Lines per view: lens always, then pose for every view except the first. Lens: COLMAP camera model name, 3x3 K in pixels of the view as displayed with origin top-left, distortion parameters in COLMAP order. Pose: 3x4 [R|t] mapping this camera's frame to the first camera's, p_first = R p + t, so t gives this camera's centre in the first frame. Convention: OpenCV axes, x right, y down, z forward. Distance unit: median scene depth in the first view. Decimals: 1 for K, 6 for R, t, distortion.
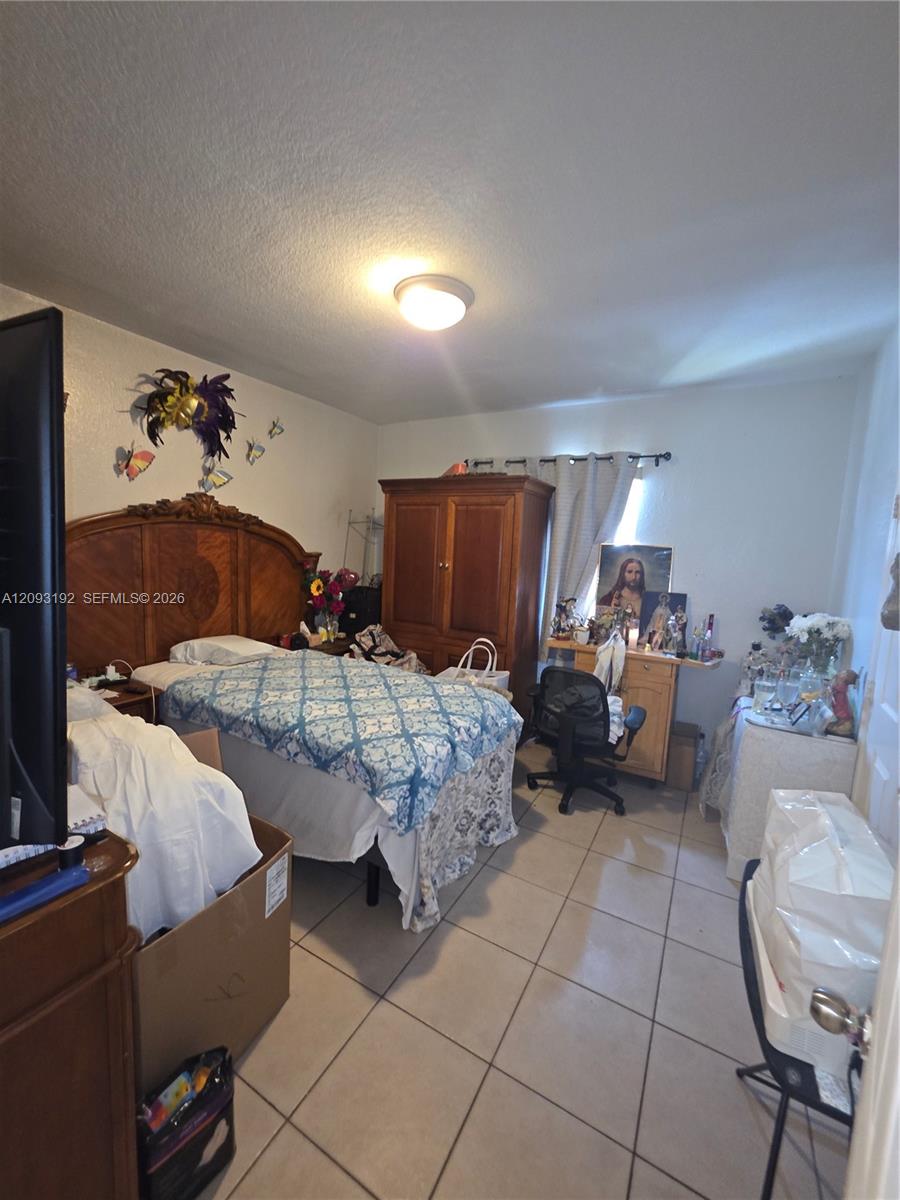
lens RADIAL K [[475.9, 0, 451.2], [0, 475.9, 598.5], [0, 0, 1]] dist [-0.001314, -0.000663]
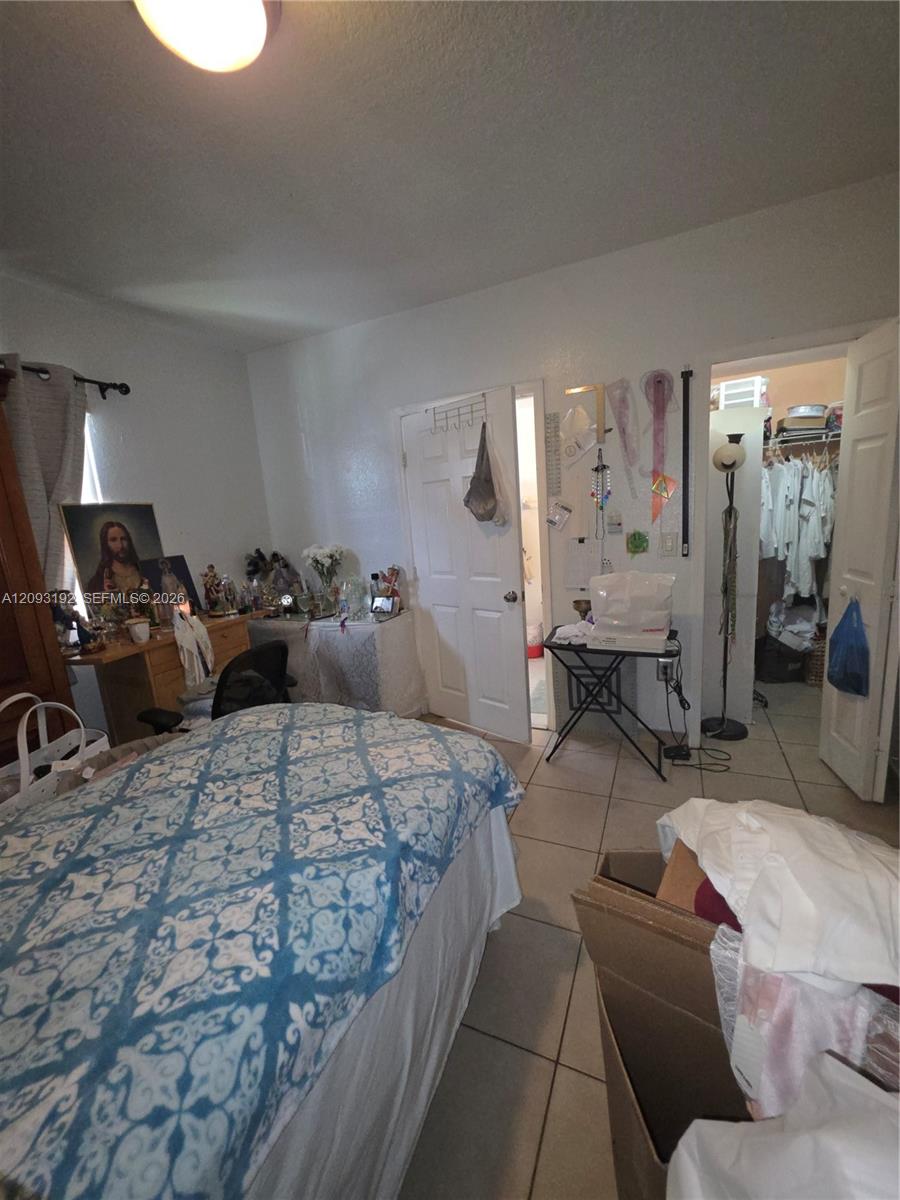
lens RADIAL K [[475.9, 0, 452.0], [0, 475.9, 603.5], [0, 0, 1]] dist [-0.001314, -0.000663]
pose [[-0.094326, -0.224437, 0.969913, -0.432321], [0.172495, 0.955836, 0.237955, -0.046784], [-0.980484, 0.189751, -0.051446, 0.544113]]
